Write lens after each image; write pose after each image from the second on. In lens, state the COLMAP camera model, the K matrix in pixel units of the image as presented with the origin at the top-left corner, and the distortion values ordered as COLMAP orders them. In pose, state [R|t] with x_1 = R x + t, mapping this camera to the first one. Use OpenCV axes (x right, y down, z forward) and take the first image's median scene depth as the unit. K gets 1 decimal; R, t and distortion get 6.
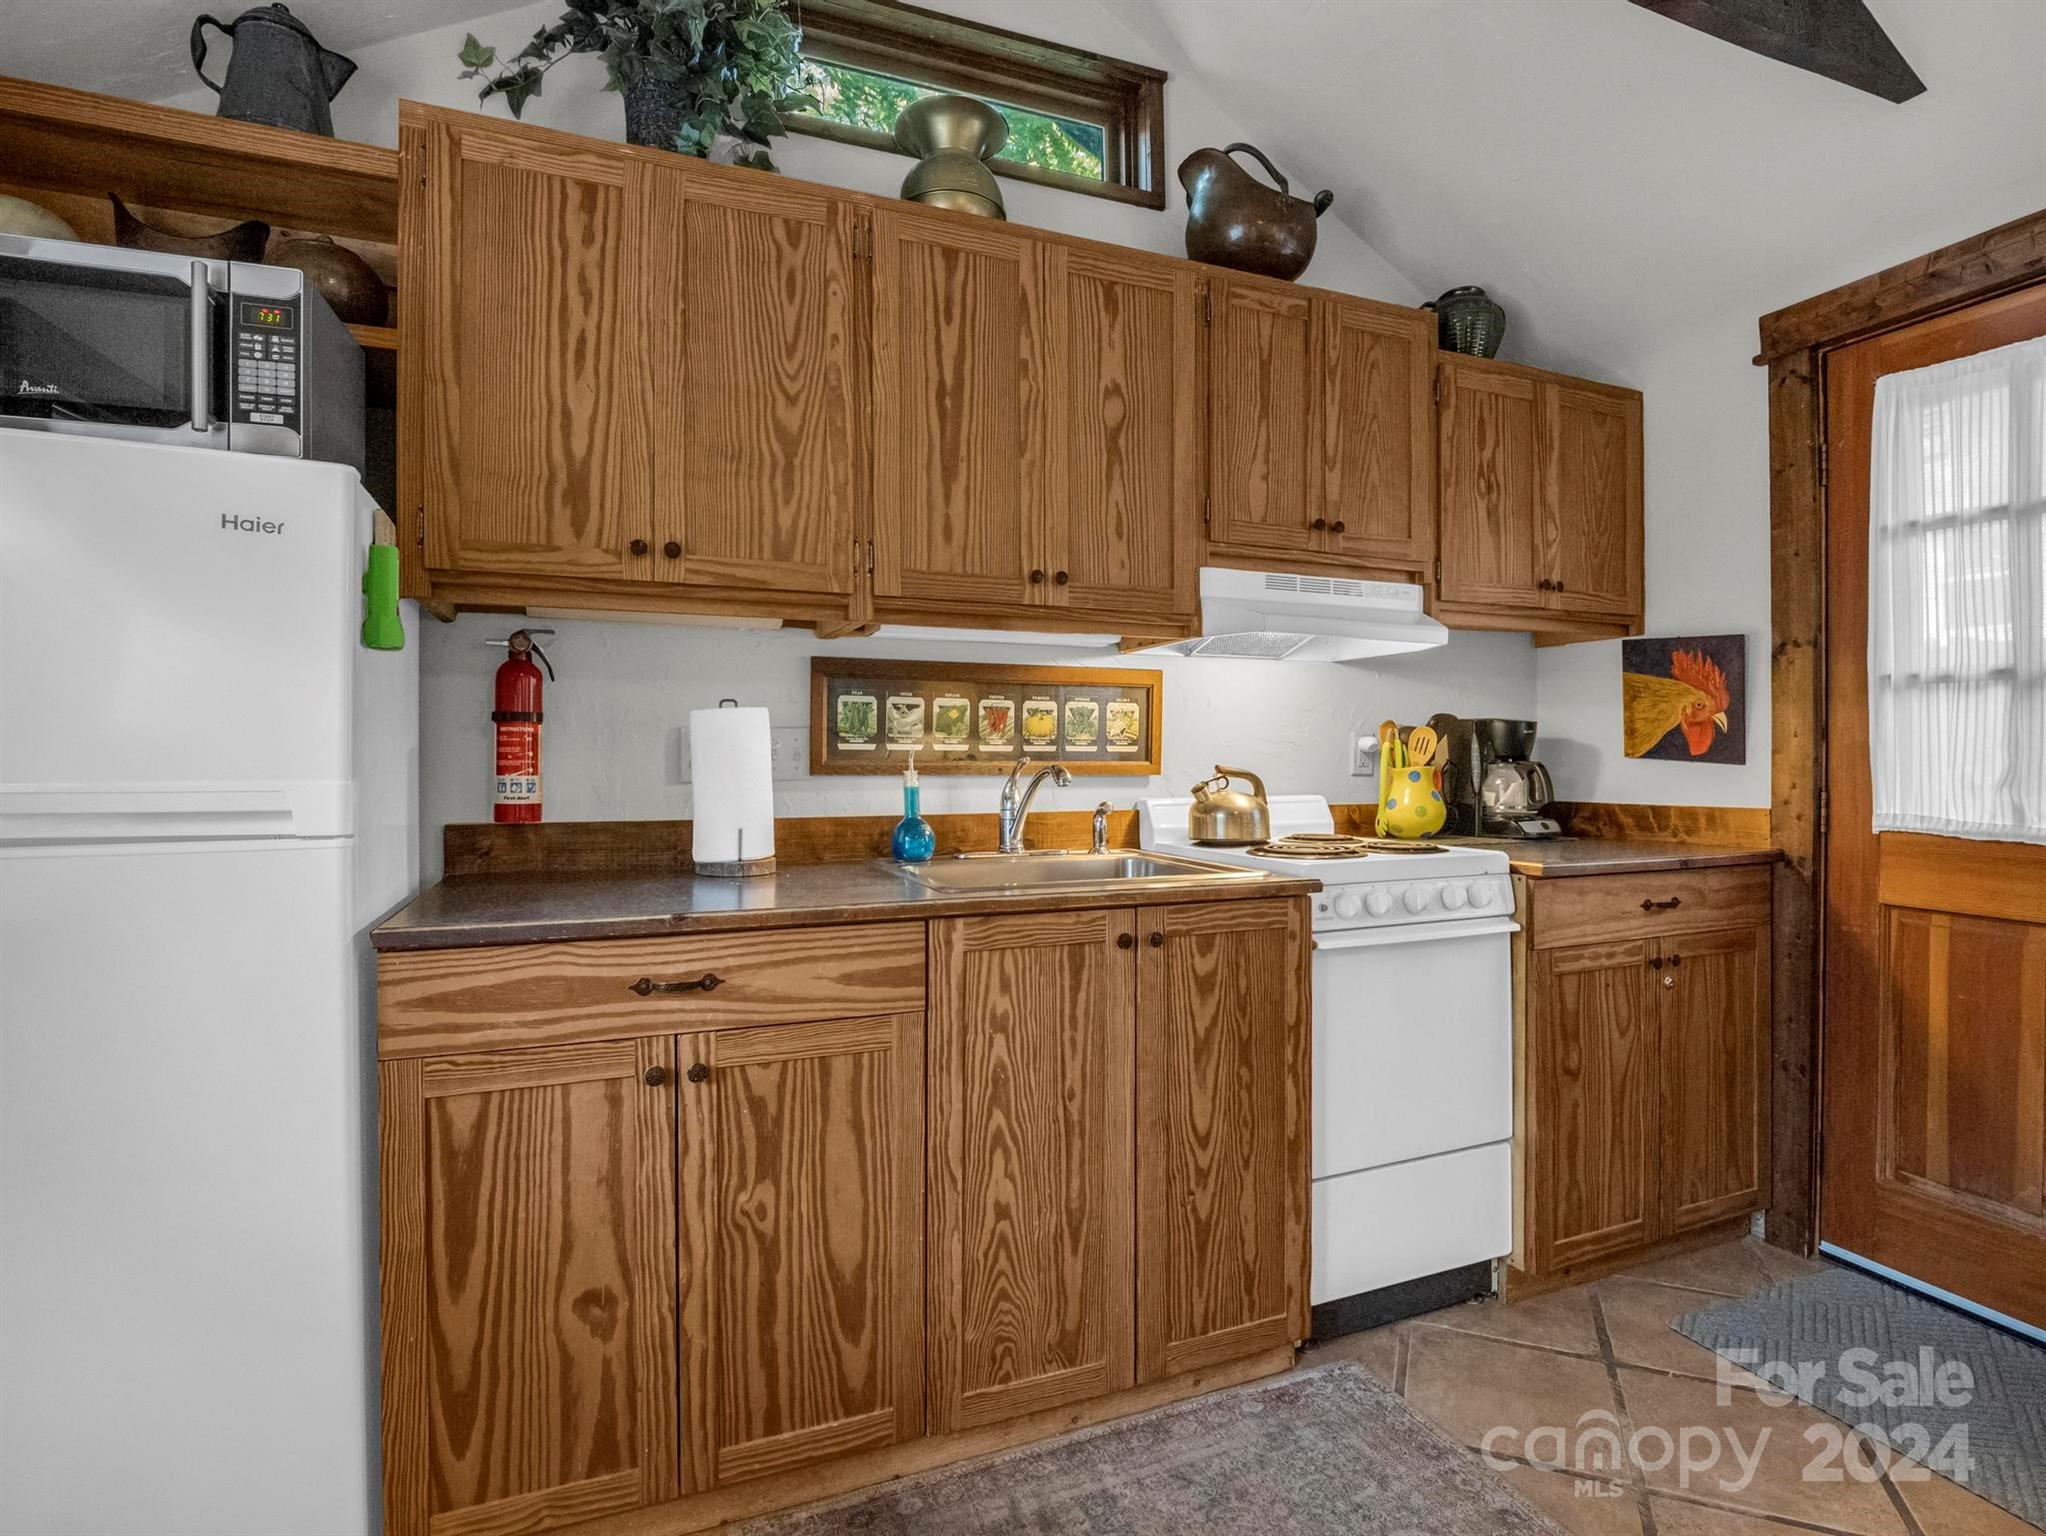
lens RADIAL K [[1012.4, 0, 1041.3], [0, 1012.4, 770.1], [0, 0, 1]] dist [-0.010789, -0.004594]
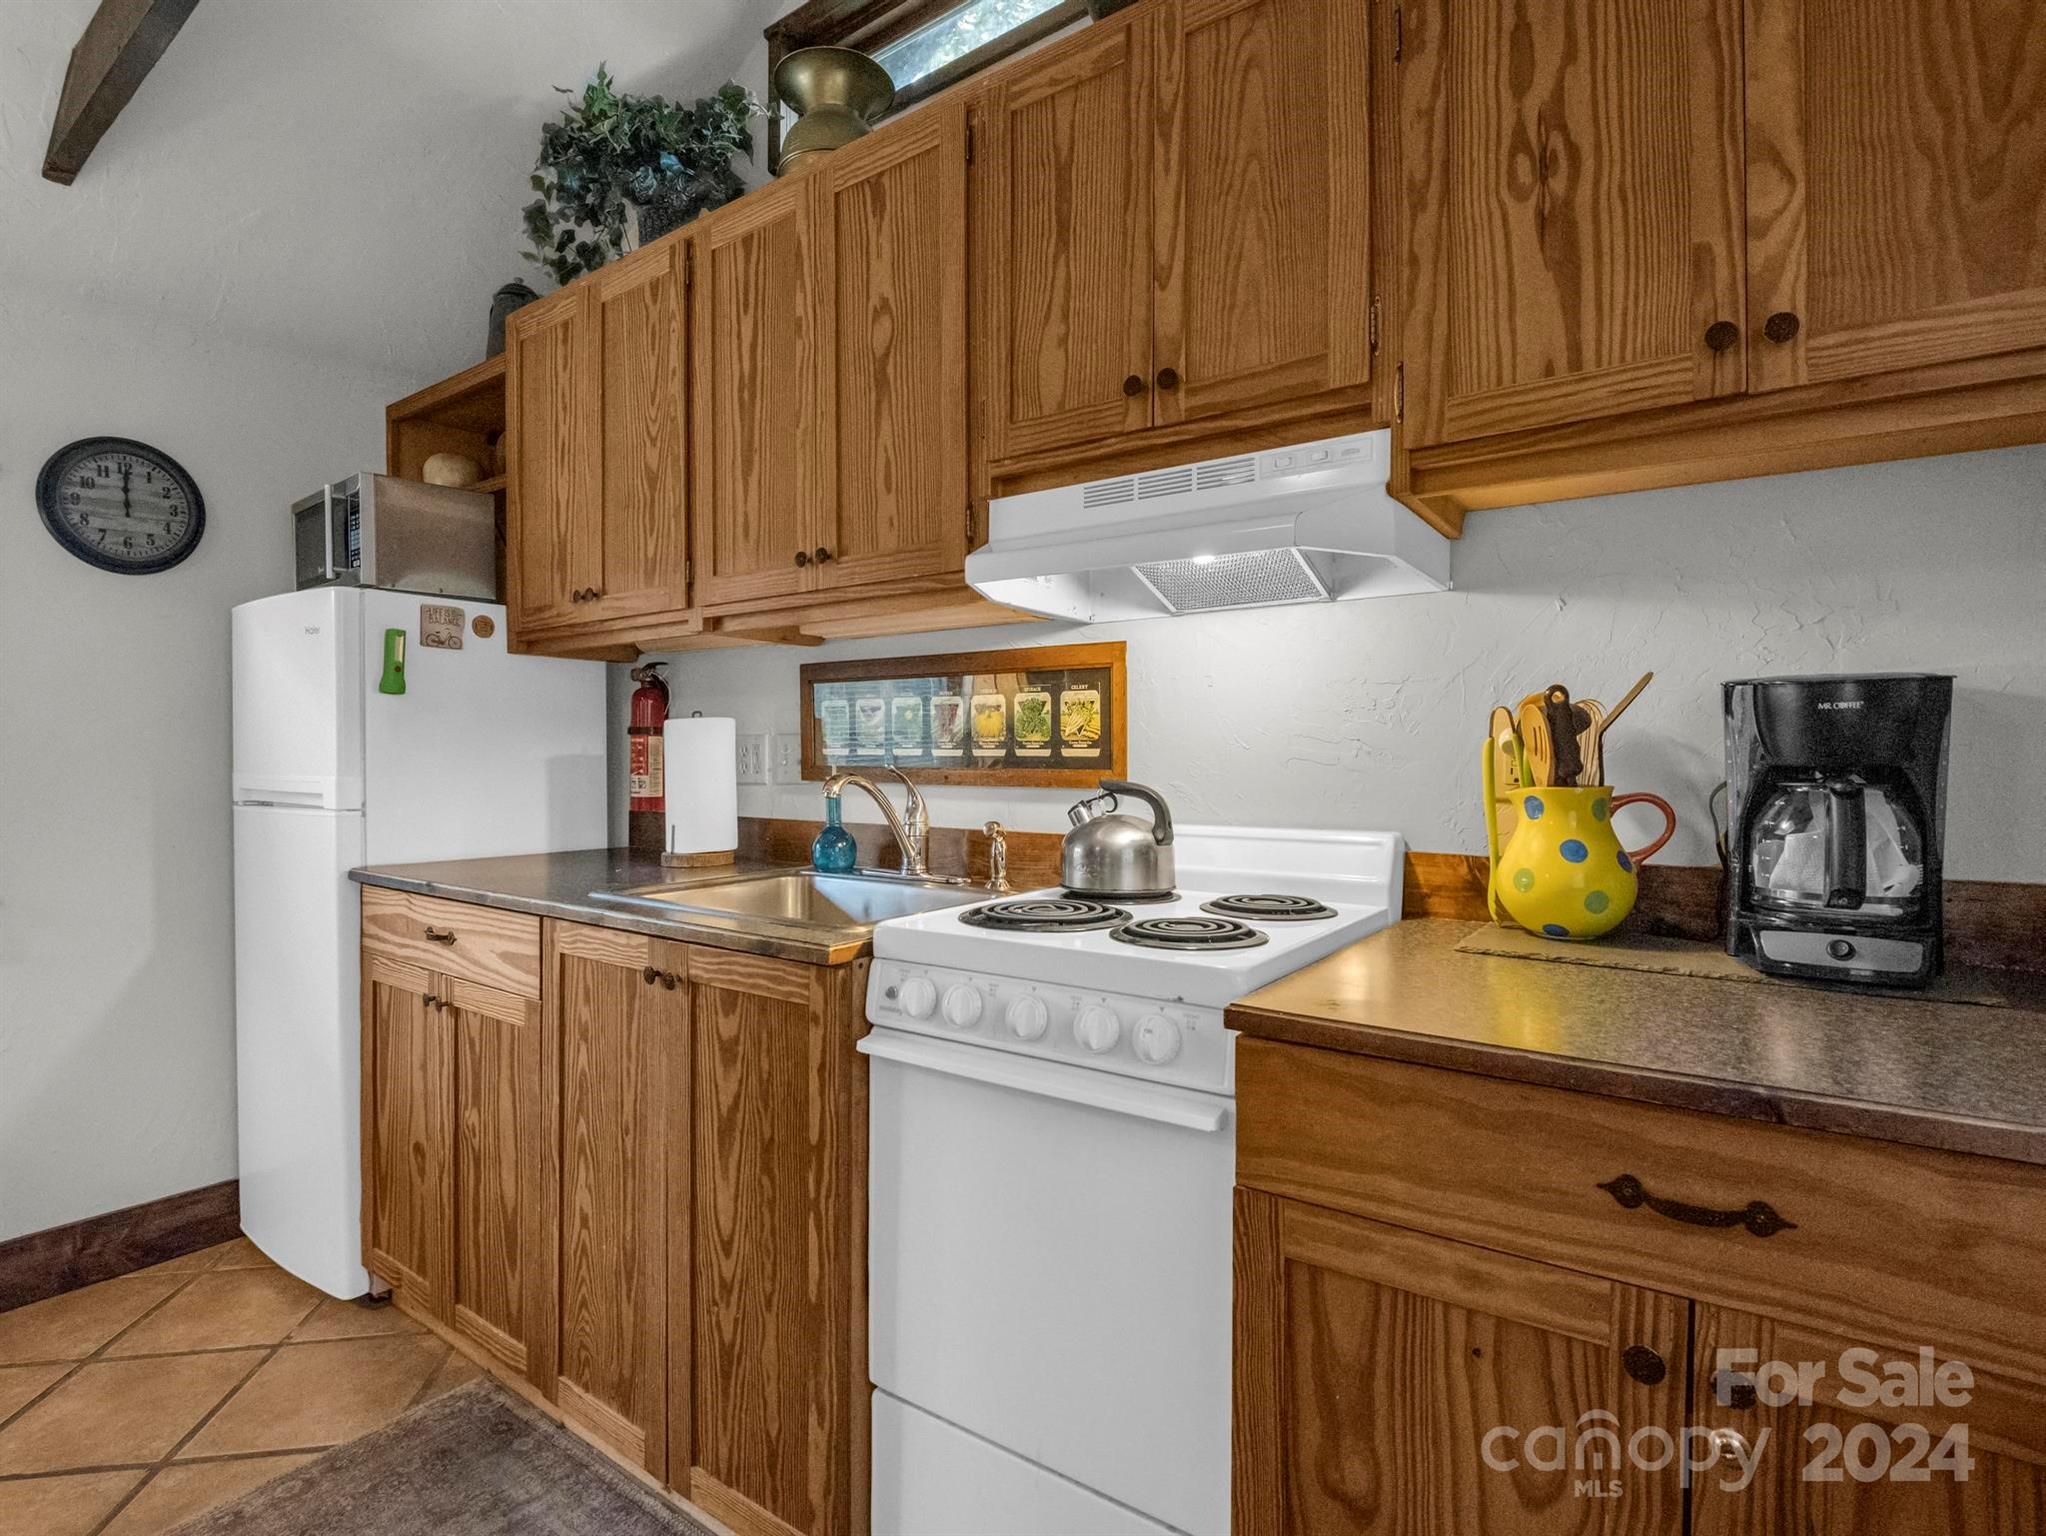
lens RADIAL K [[1012.4, 0, 1029.3], [0, 1012.4, 780.9], [0, 0, 1]] dist [-0.010789, -0.004594]
pose [[0.542397, 0.021217, -0.839854, 0.850548], [-0.010572, 0.999774, 0.018429, -0.016031], [0.840056, -0.001117, 0.542499, 0.687479]]
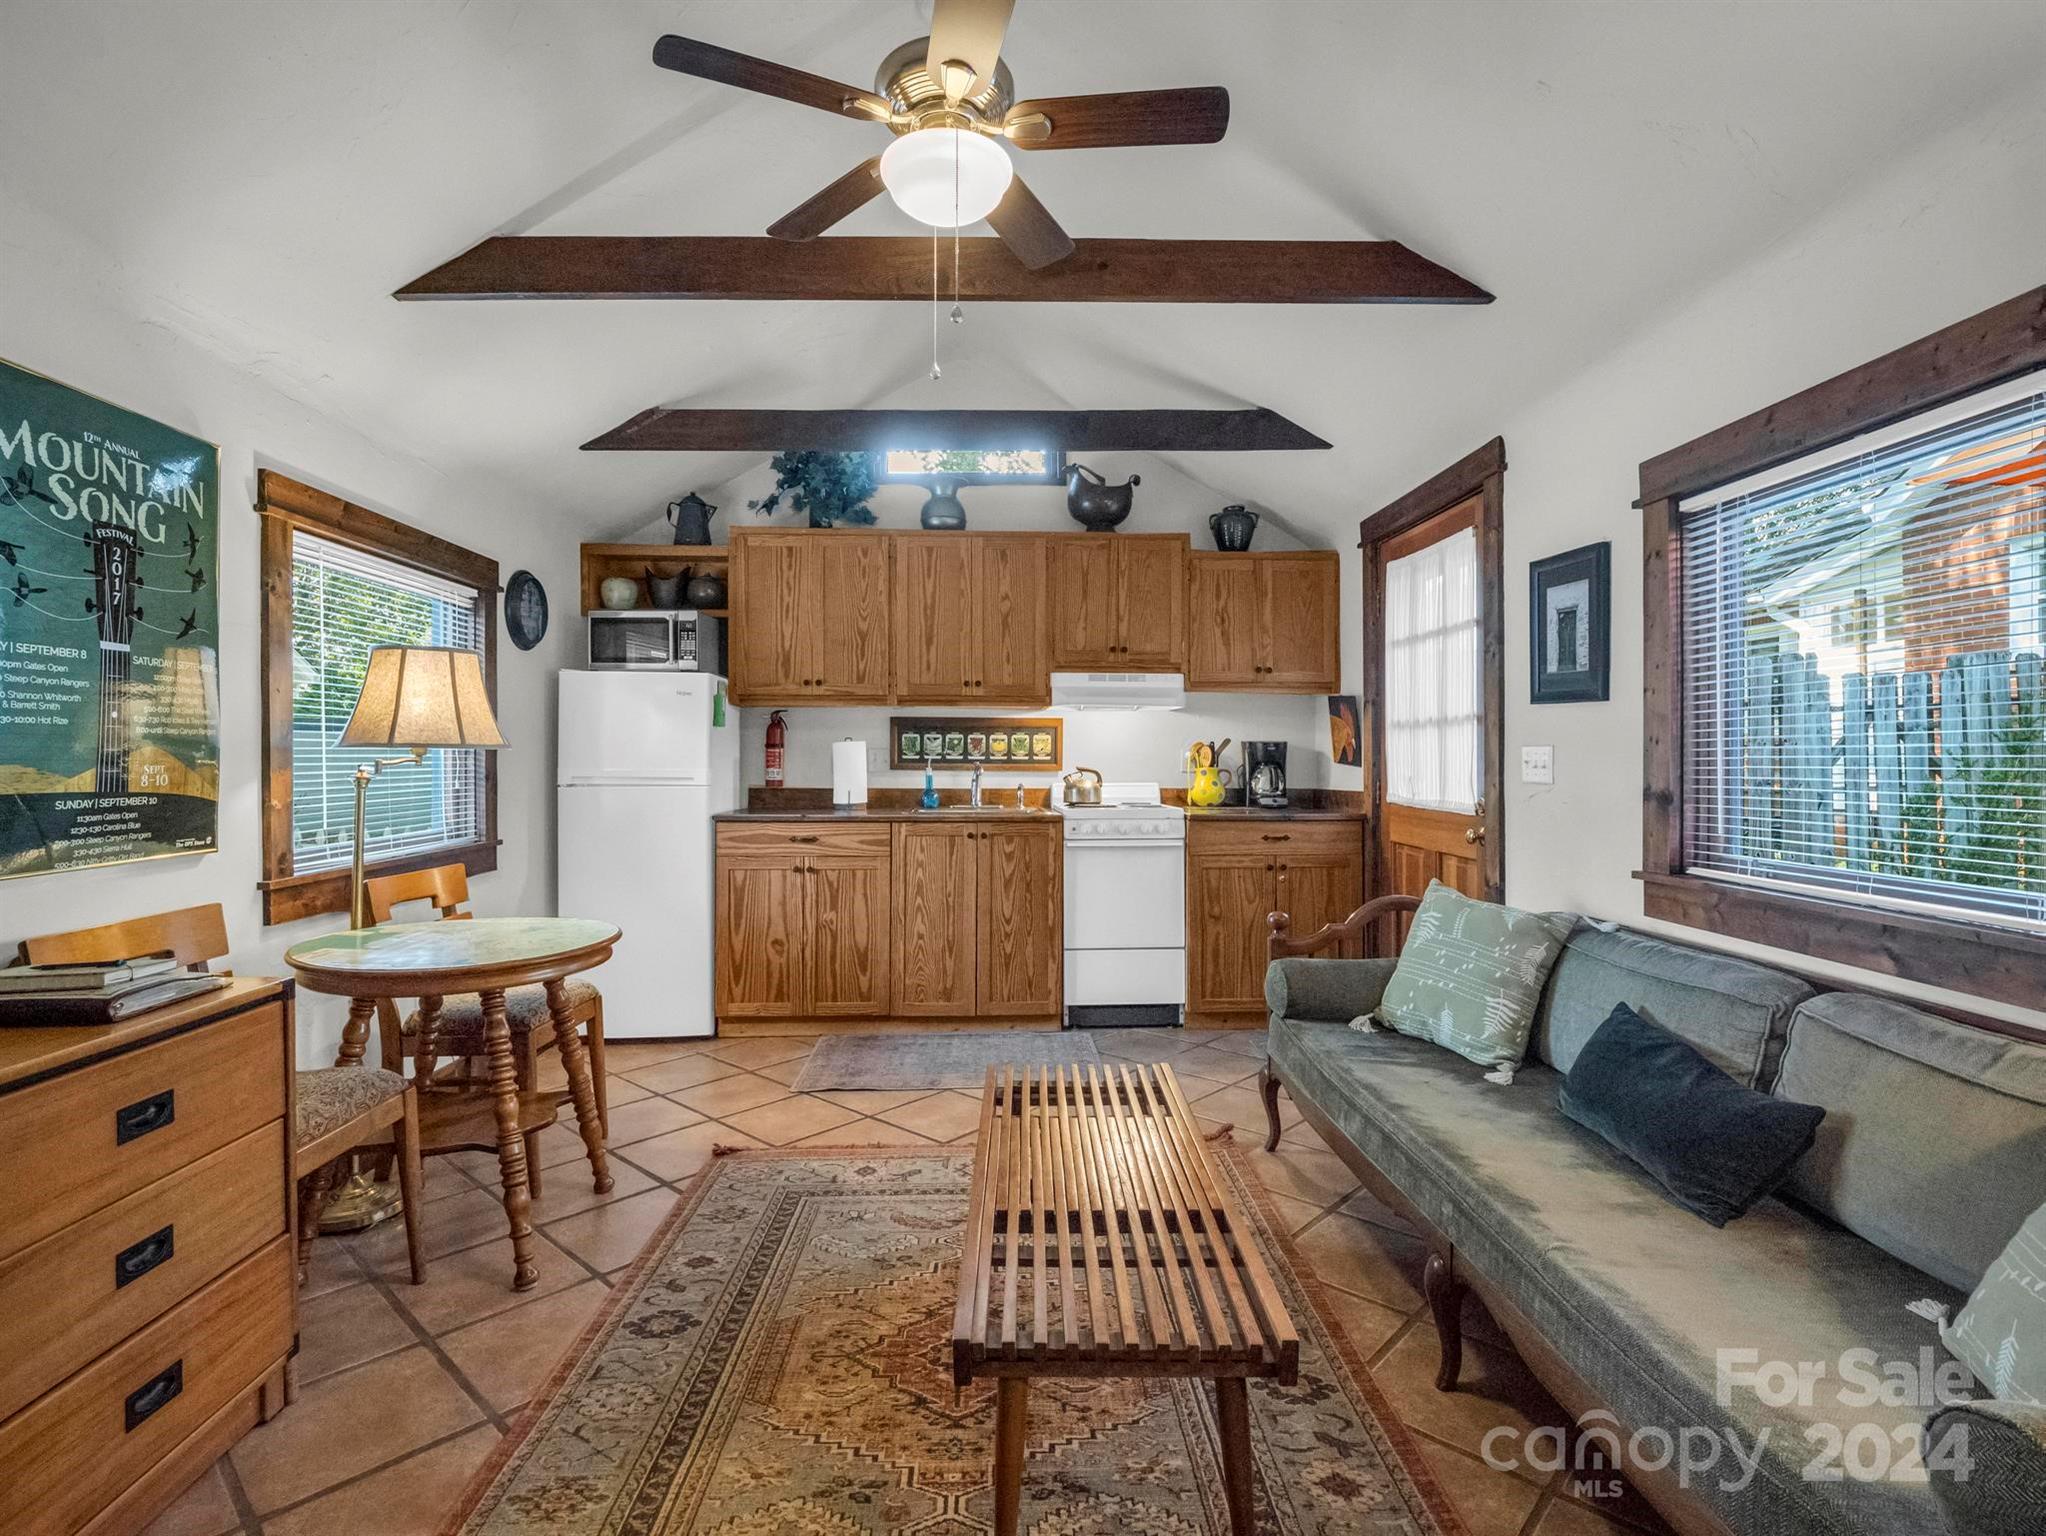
lens RADIAL K [[1012.4, 0, 1005.6], [0, 1012.4, 781.2], [0, 0, 1]] dist [-0.010789, -0.004594]
pose [[0.930321, 0.009795, -0.366615, 0.927538], [-0.007489, 0.999942, 0.007709, 0.012835], [0.366669, -0.004426, 0.930341, -1.116633]]
